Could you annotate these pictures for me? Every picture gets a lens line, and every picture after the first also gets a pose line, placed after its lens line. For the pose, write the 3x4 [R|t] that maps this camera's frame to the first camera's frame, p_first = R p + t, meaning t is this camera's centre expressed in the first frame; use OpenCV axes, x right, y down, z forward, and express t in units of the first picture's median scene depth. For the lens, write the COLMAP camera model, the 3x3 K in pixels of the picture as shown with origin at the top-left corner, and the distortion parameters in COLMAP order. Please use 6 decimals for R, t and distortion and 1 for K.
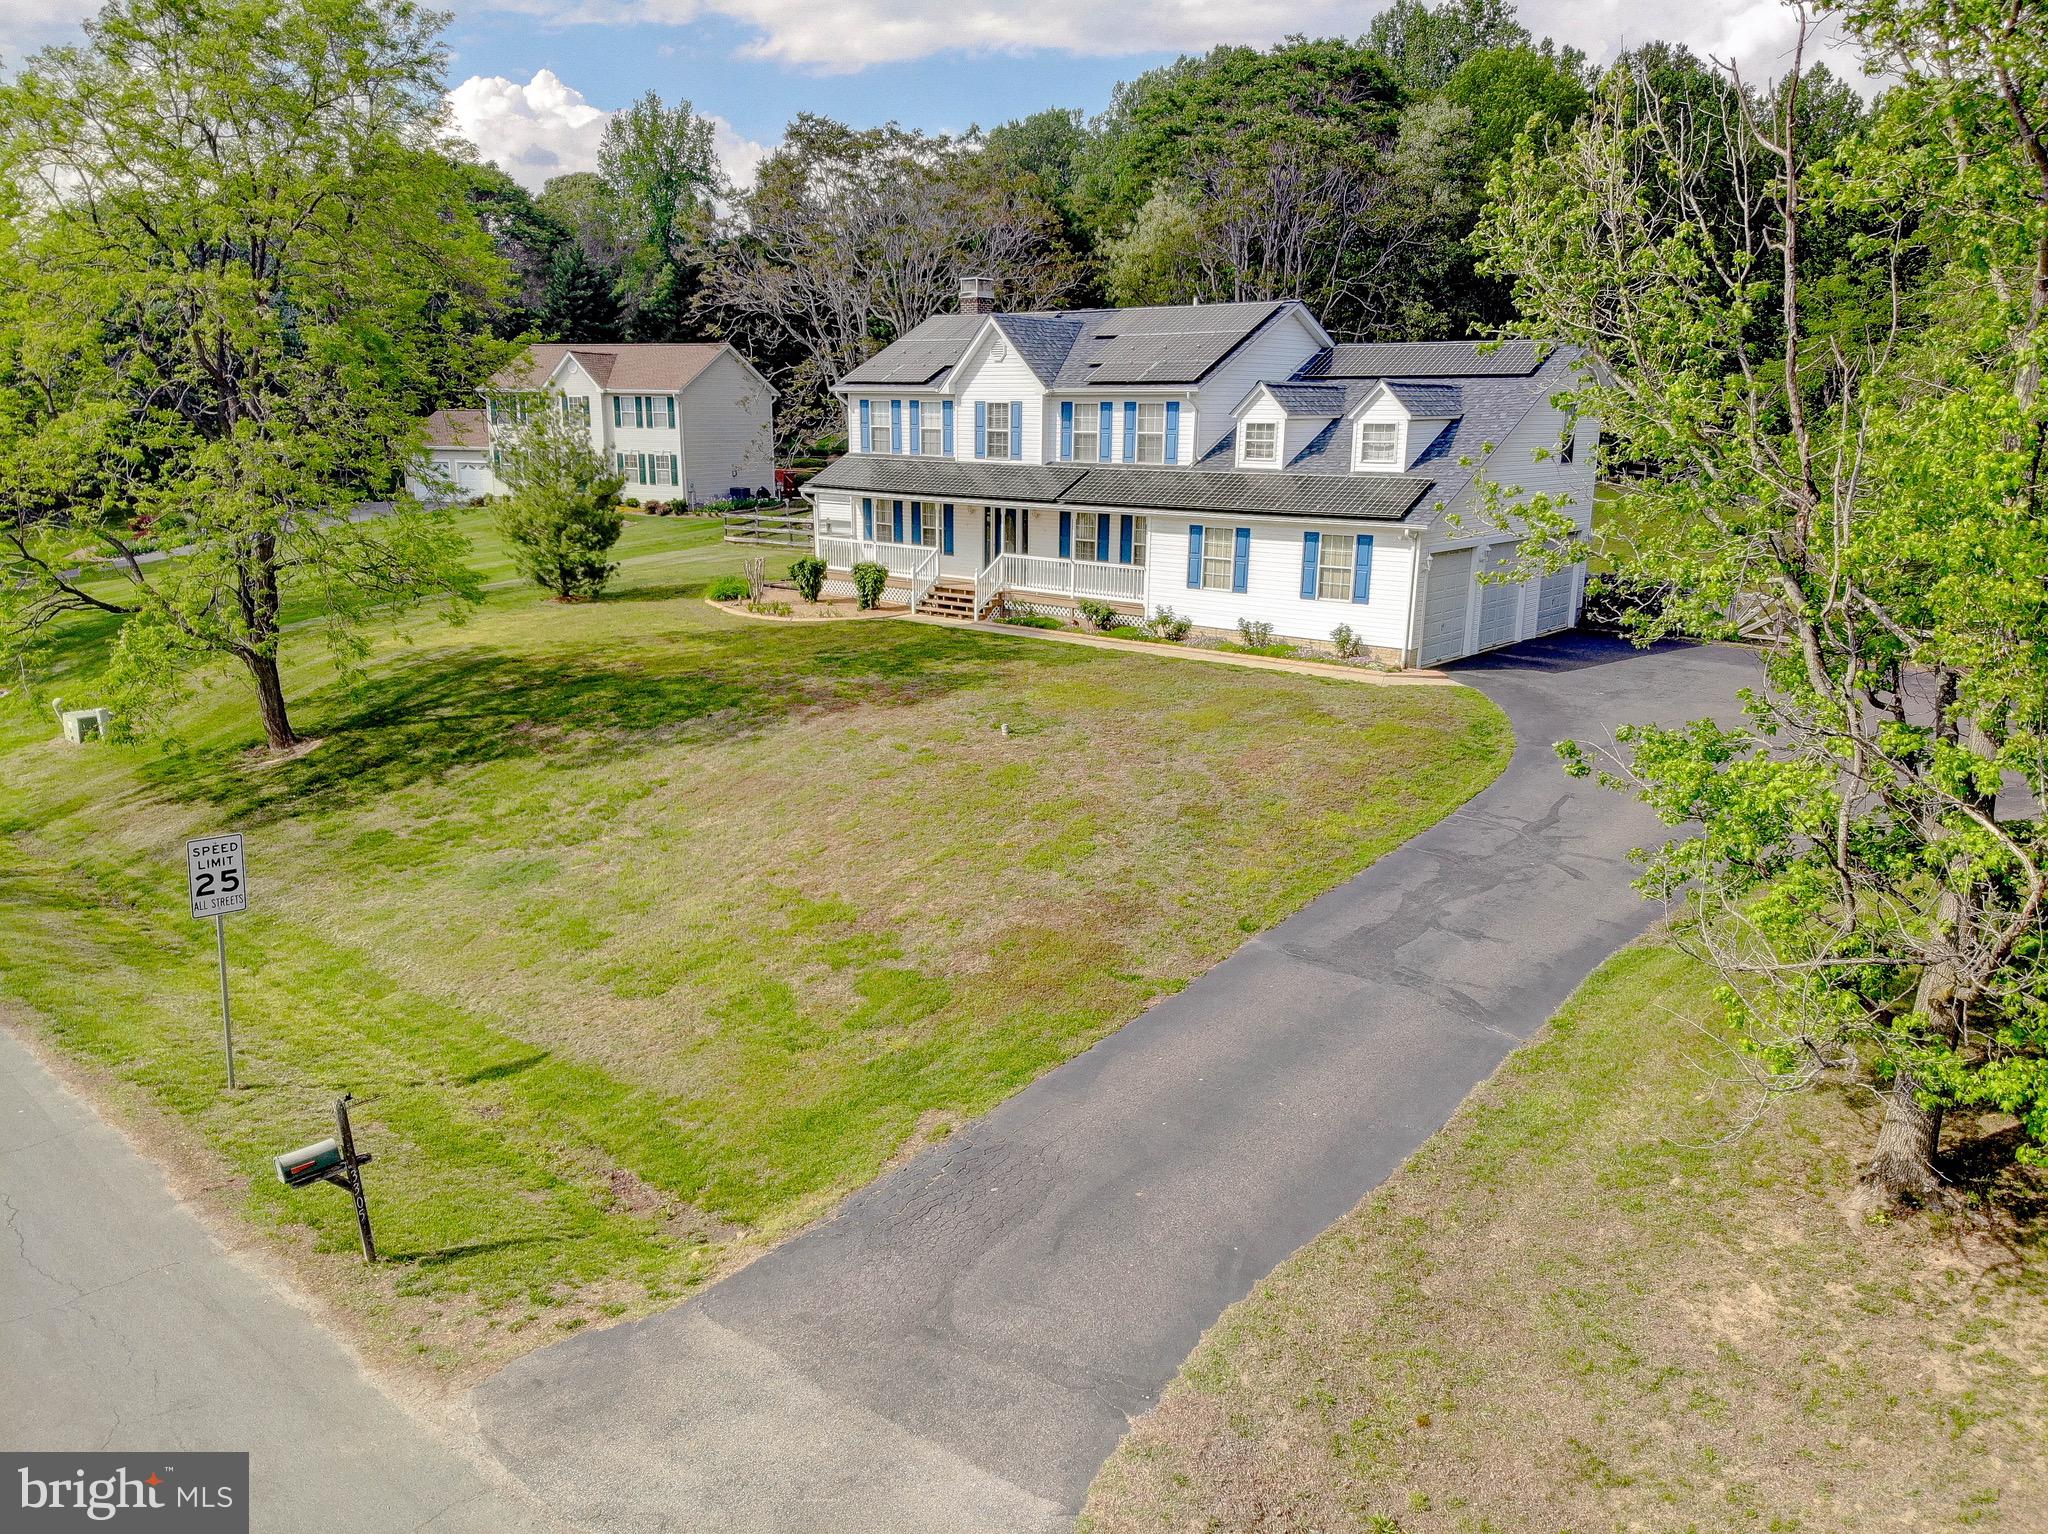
lens RADIAL K [[1496.0, 0, 1014.9], [0, 1496.0, 799.1], [0, 0, 1]] dist [0.074118, -0.187569]
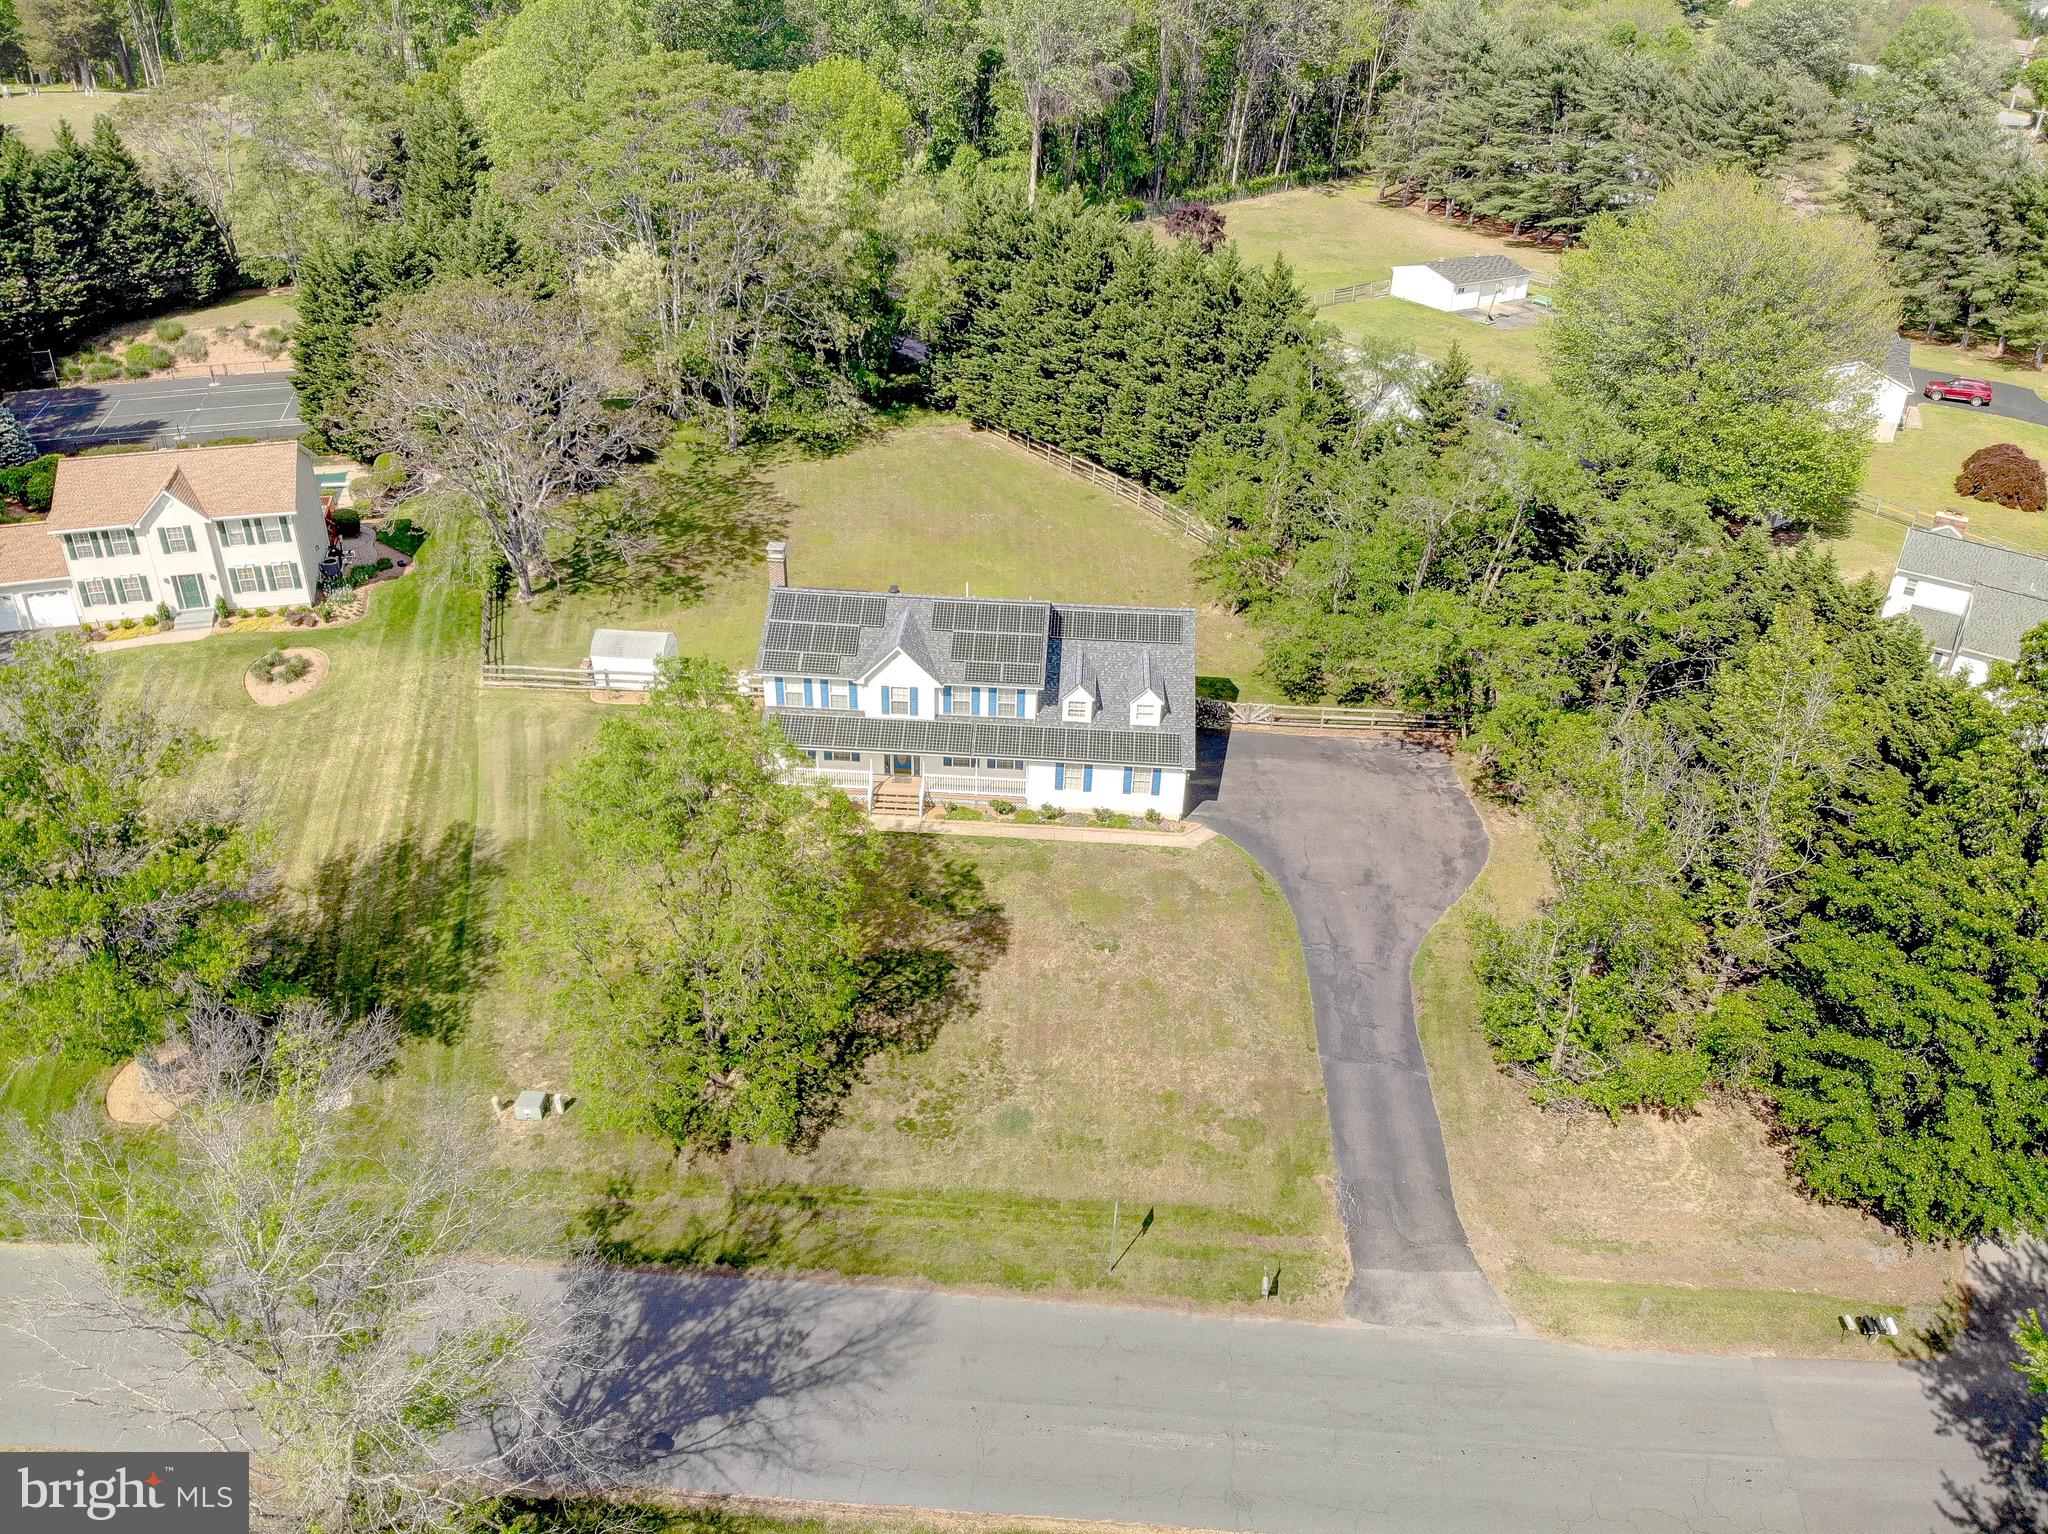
lens RADIAL K [[1496.0, 0, 1037.7], [0, 1496.0, 738.0], [0, 0, 1]] dist [0.074118, -0.187569]
pose [[0.789419, -0.290219, 0.540916, -0.906951], [0.133761, 0.941332, 0.309843, -0.793951], [-0.599104, -0.172242, 0.781925, -0.454673]]
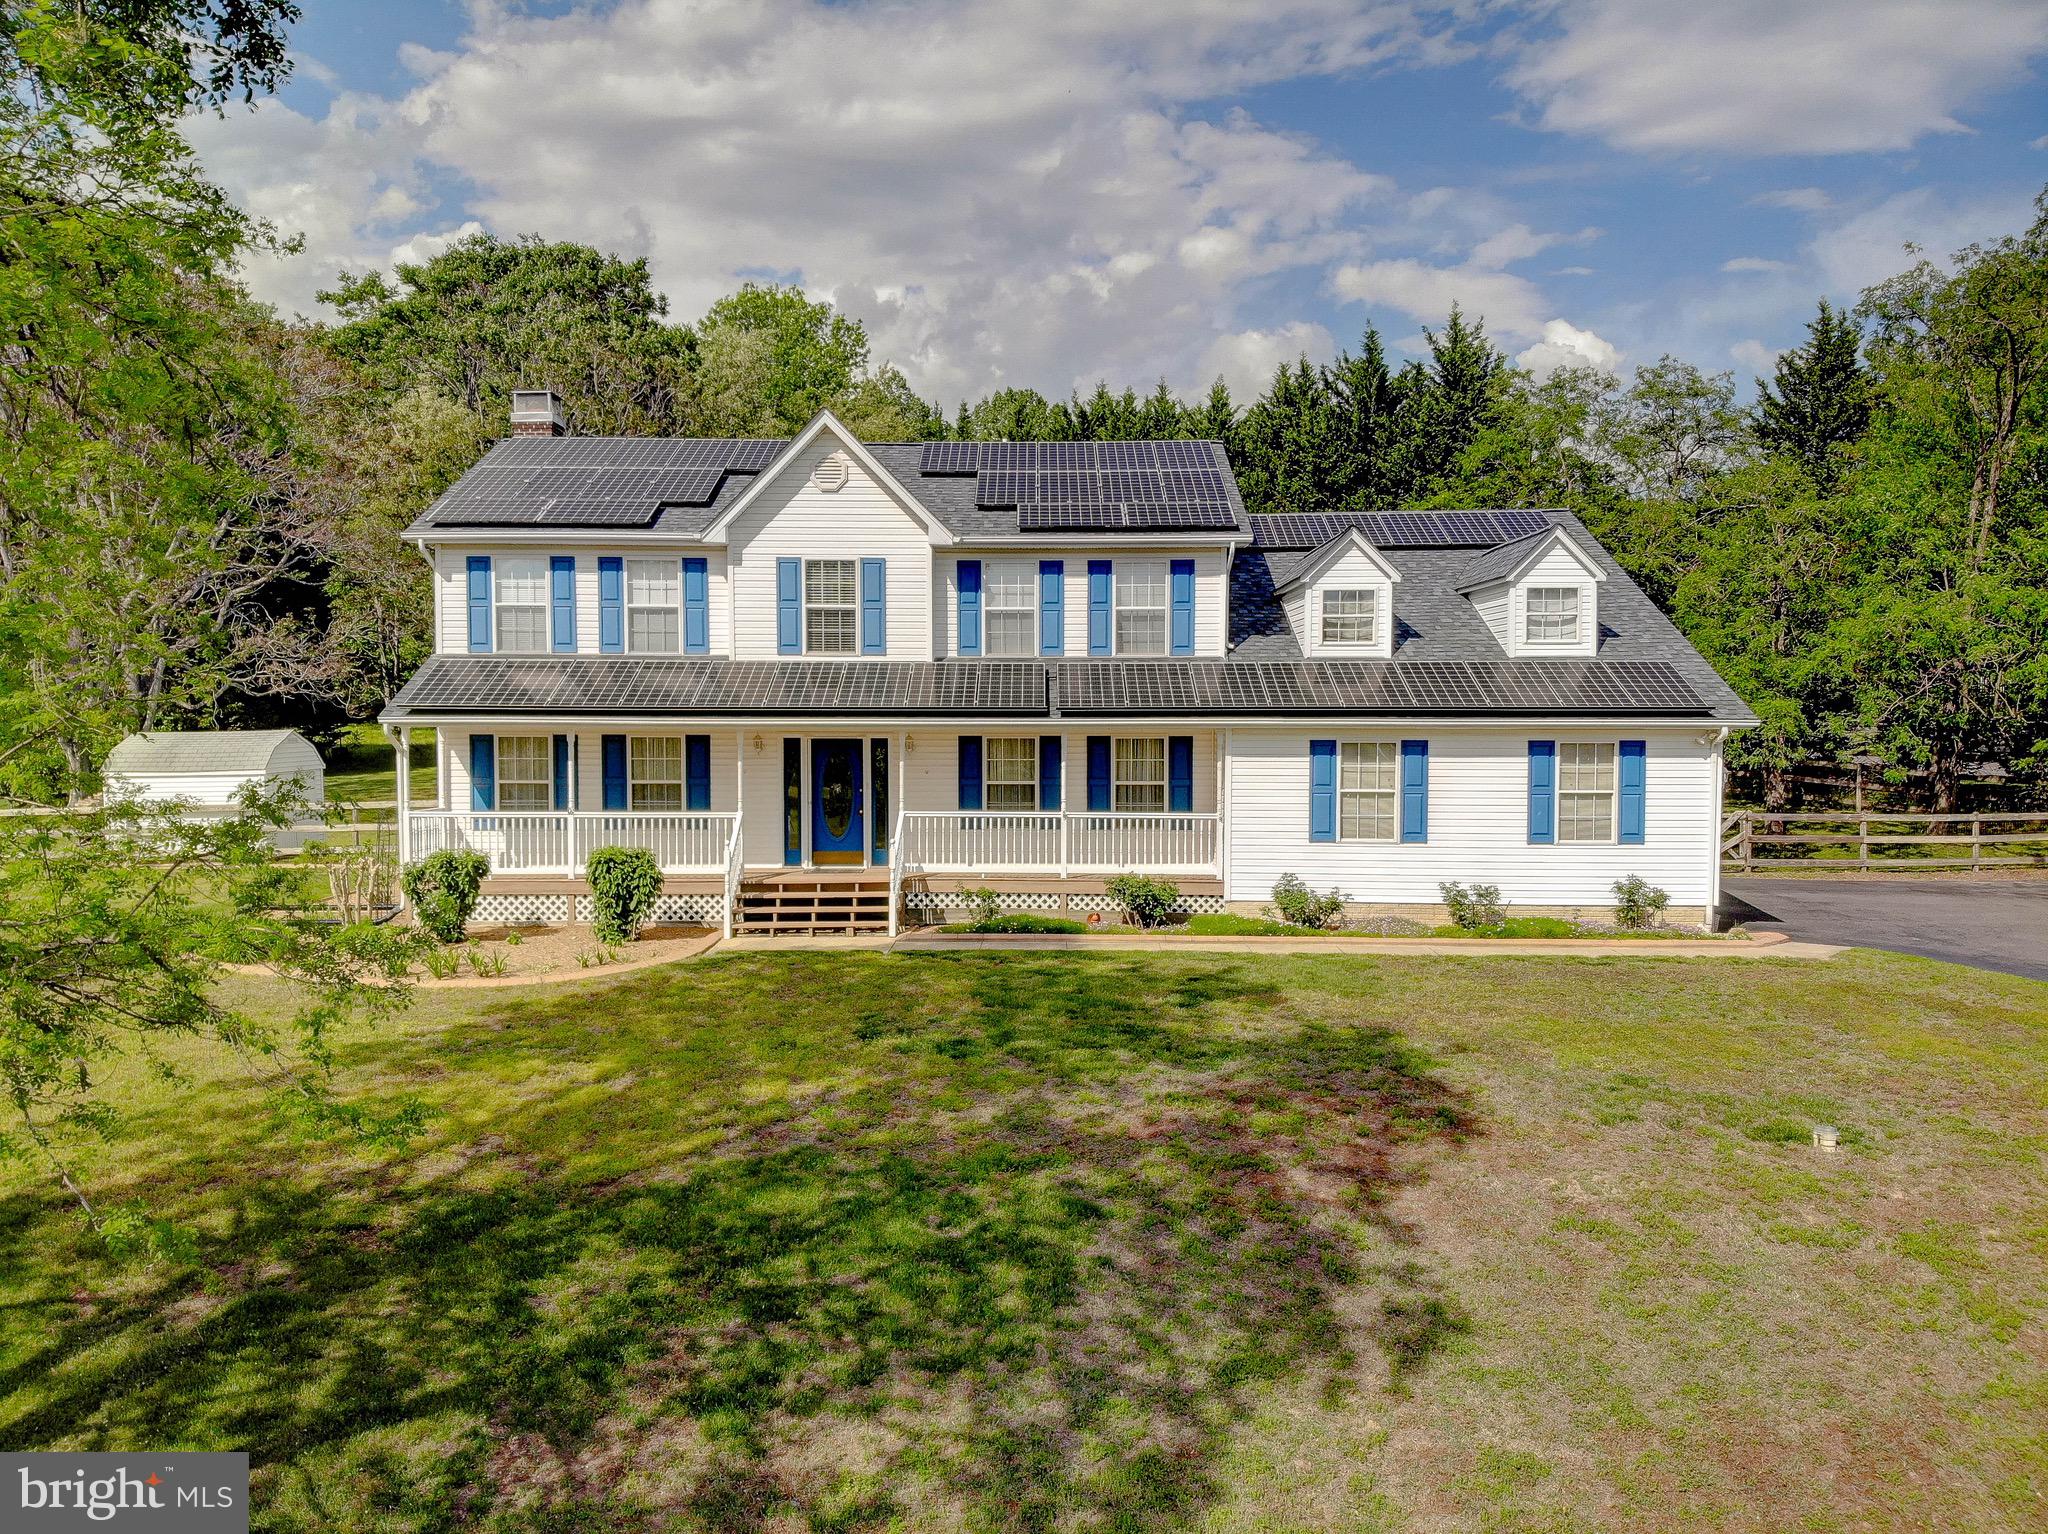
lens RADIAL K [[1496.0, 0, 1014.8], [0, 1496.0, 772.9], [0, 0, 1]] dist [0.074118, -0.187569]
pose [[0.770648, -0.032623, 0.636425, -0.363167], [0.166649, 0.974253, -0.151855, -0.097062], [-0.615085, 0.223087, 0.756243, 0.609357]]
